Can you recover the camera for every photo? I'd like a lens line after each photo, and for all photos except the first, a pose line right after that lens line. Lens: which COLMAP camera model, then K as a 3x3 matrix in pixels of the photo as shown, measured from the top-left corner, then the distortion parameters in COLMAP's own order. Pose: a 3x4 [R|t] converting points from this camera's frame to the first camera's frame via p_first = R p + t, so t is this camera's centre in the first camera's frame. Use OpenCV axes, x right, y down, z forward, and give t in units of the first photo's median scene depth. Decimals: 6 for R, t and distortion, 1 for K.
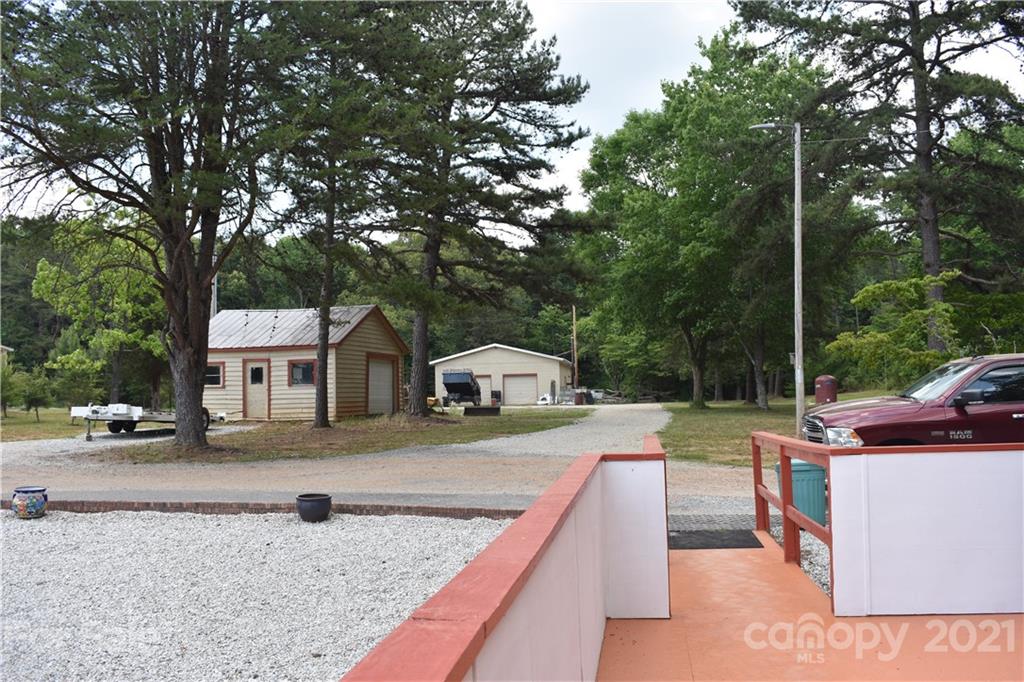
lens RADIAL K [[1007.9, 0, 512.0], [0, 1007.9, 341.0], [0, 0, 1]] dist [-0.060015, -0.012929]
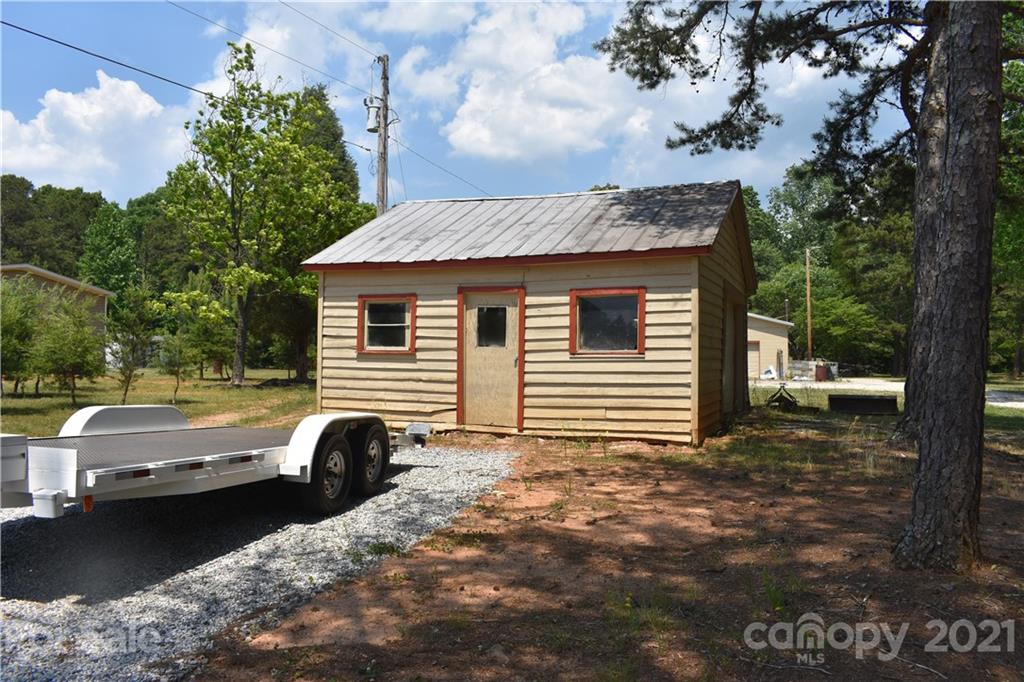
lens RADIAL K [[811.8, 0, 512.0], [0, 811.8, 341.0], [0, 0, 1]] dist [-0.101563, 0.038452]
pose [[0.993625, 0.021613, -0.110647, -0.207260], [-0.018100, 0.999303, 0.032655, 0.029100], [0.111276, -0.030444, 0.993323, 0.659603]]
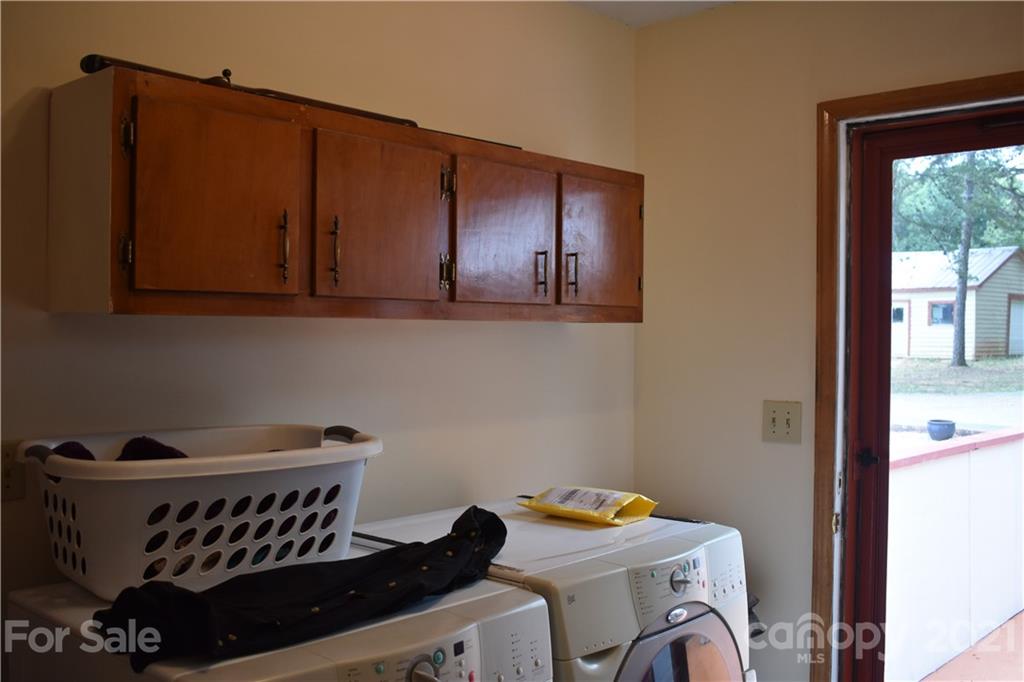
lens RADIAL K [[1007.9, 0, 512.0], [0, 1007.9, 341.0], [0, 0, 1]] dist [-0.060015, -0.012929]
pose [[0.814808, 0.030326, -0.578937, 0.028850], [0.008721, 0.997877, 0.064544, -0.010542], [0.579665, -0.057640, 0.812814, -0.108542]]
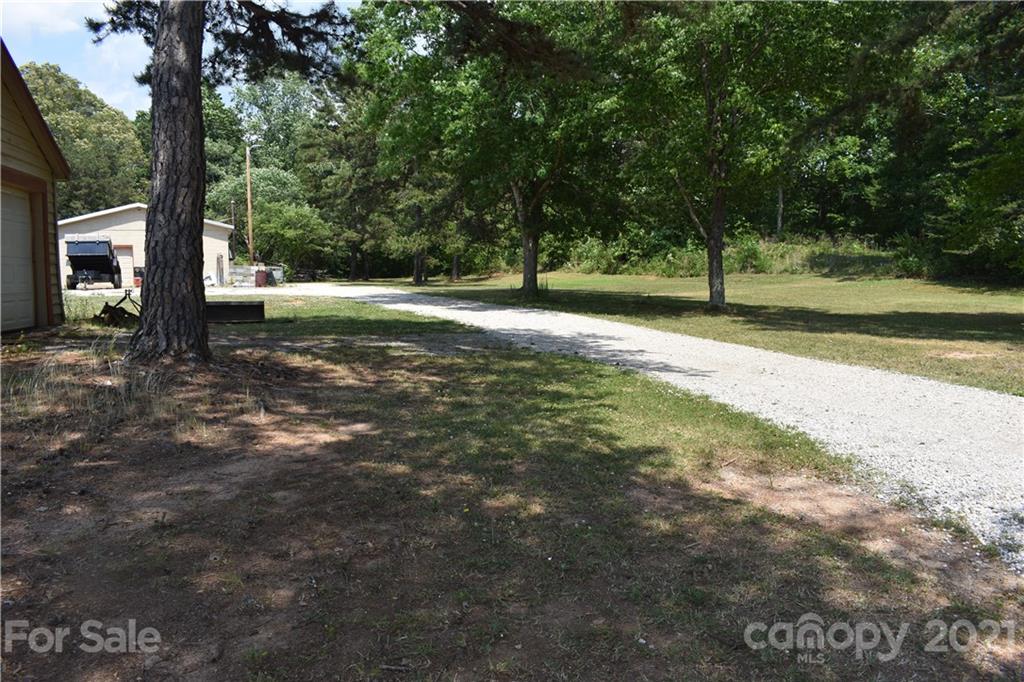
lens RADIAL K [[811.8, 0, 512.0], [0, 811.8, 341.0], [0, 0, 1]] dist [-0.101563, 0.038452]
pose [[0.878161, -0.026979, 0.477603, -0.113602], [-0.040100, 0.990743, 0.129696, 0.032907], [-0.476681, -0.133046, 0.868950, 0.714109]]
